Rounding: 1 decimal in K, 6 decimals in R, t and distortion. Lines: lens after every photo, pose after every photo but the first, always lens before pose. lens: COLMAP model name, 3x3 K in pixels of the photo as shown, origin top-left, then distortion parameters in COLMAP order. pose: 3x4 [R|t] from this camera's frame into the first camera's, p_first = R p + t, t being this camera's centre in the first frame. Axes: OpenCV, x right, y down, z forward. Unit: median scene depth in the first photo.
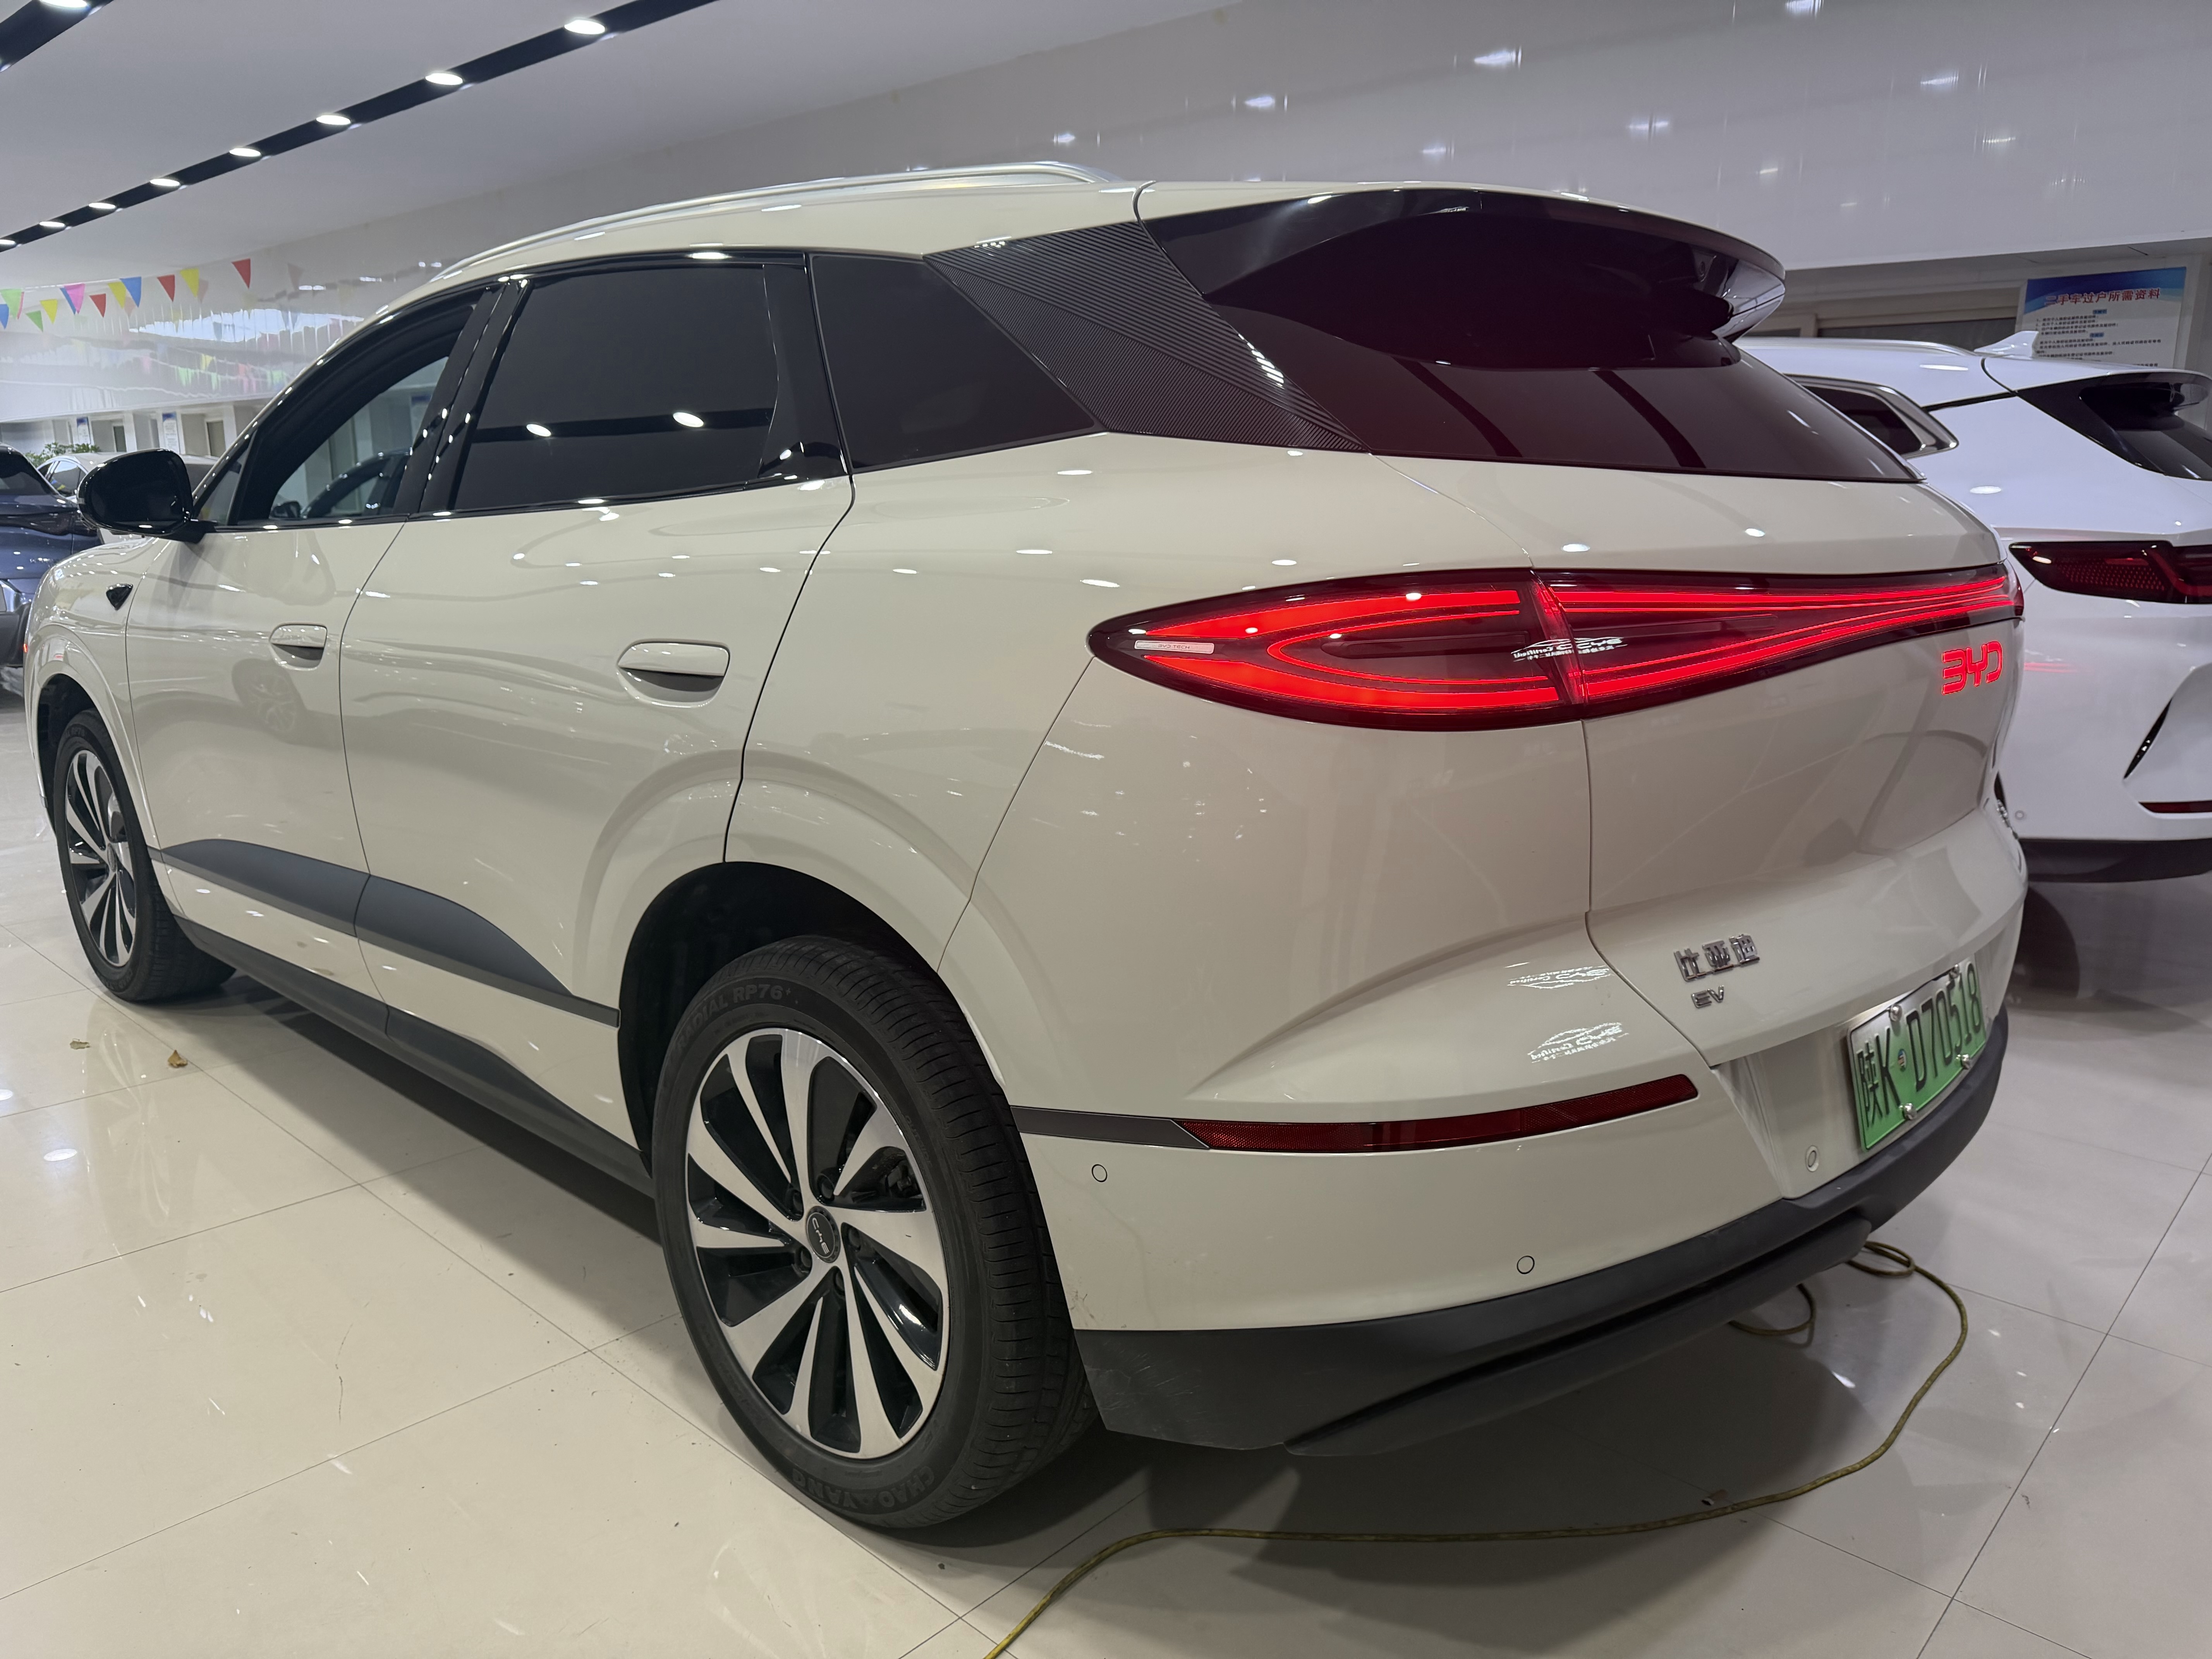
lens RADIAL K [[1554.4, 0, 1125.4], [0, 1554.4, 815.0], [0, 0, 1]] dist [0.186910, -0.265422]
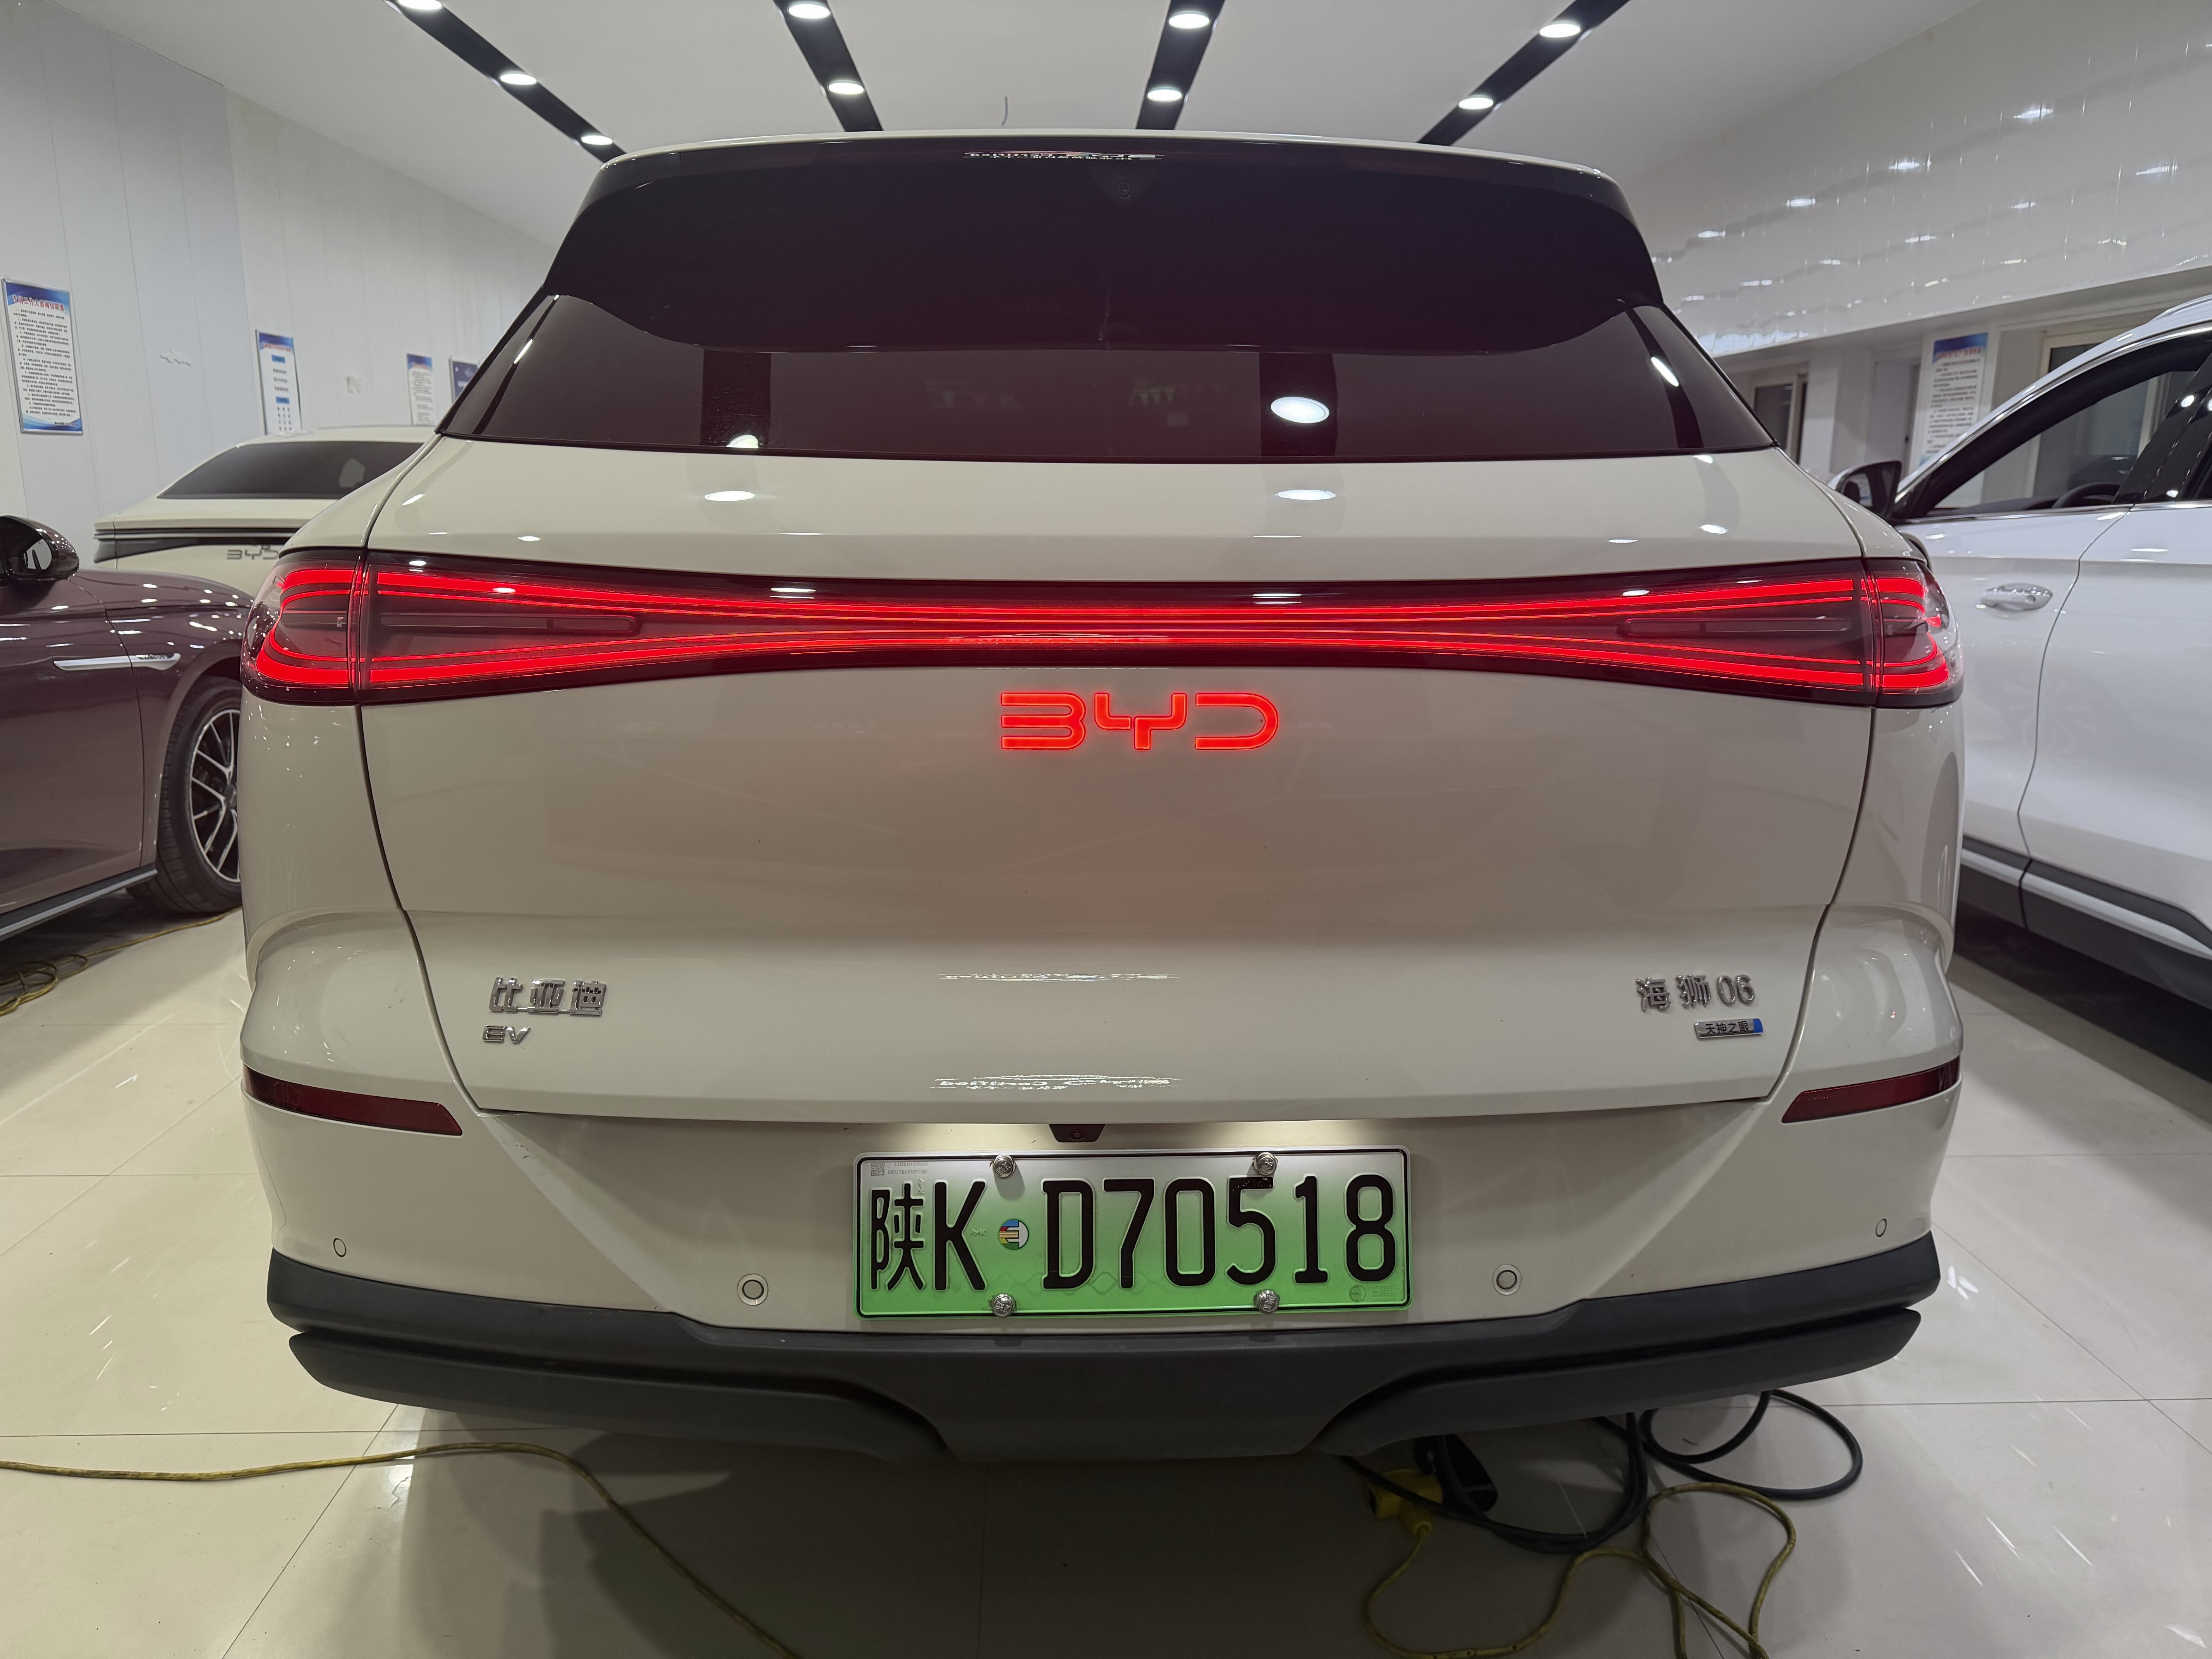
lens RADIAL K [[1554.4, 0, 1125.4], [0, 1554.4, 815.0], [0, 0, 1]] dist [0.186910, -0.265422]
pose [[0.712484, 0.141028, -0.687370, 1.024473], [-0.141872, 0.988316, 0.055717, -0.090511], [0.687196, 0.057821, 0.724167, 0.491300]]
